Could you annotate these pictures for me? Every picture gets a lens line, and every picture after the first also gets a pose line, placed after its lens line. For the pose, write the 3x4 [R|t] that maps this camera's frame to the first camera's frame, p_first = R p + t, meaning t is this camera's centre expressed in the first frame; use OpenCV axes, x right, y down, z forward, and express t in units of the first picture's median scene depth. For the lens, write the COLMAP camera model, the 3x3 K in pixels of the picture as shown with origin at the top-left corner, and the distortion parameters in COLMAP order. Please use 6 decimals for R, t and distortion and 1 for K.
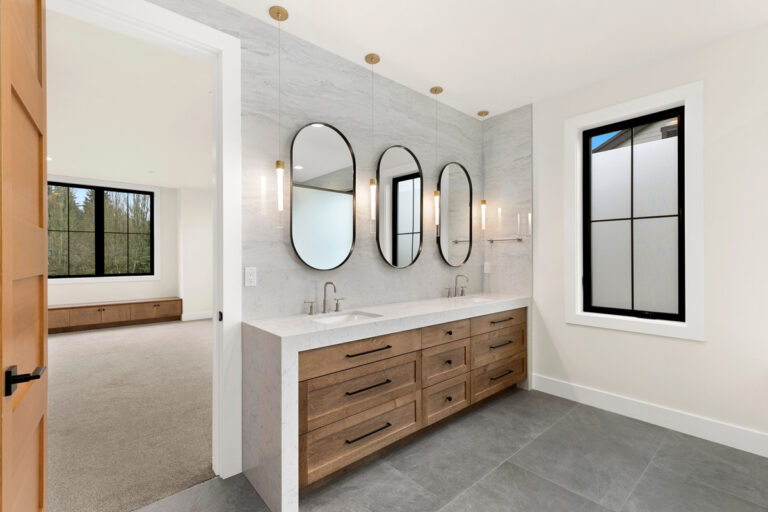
lens RADIAL K [[345.6, 0, 383.7], [0, 345.6, 258.9], [0, 0, 1]] dist [0.008077, 0.000140]
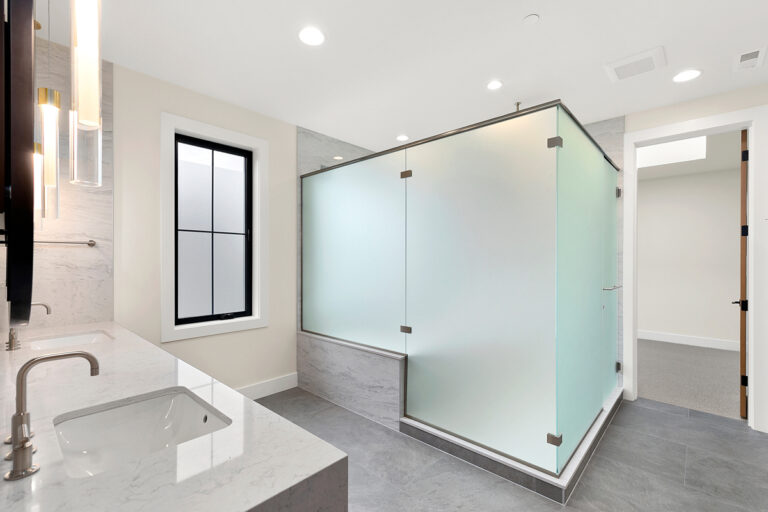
lens RADIAL K [[345.6, 0, 383.7], [0, 345.6, 258.9], [0, 0, 1]] dist [0.008077, 0.000140]
pose [[-0.107183, 0.008495, 0.994203, -0.464707], [0.002036, 0.999963, -0.008325, -0.021530], [-0.994237, 0.001132, -0.107197, 0.600566]]
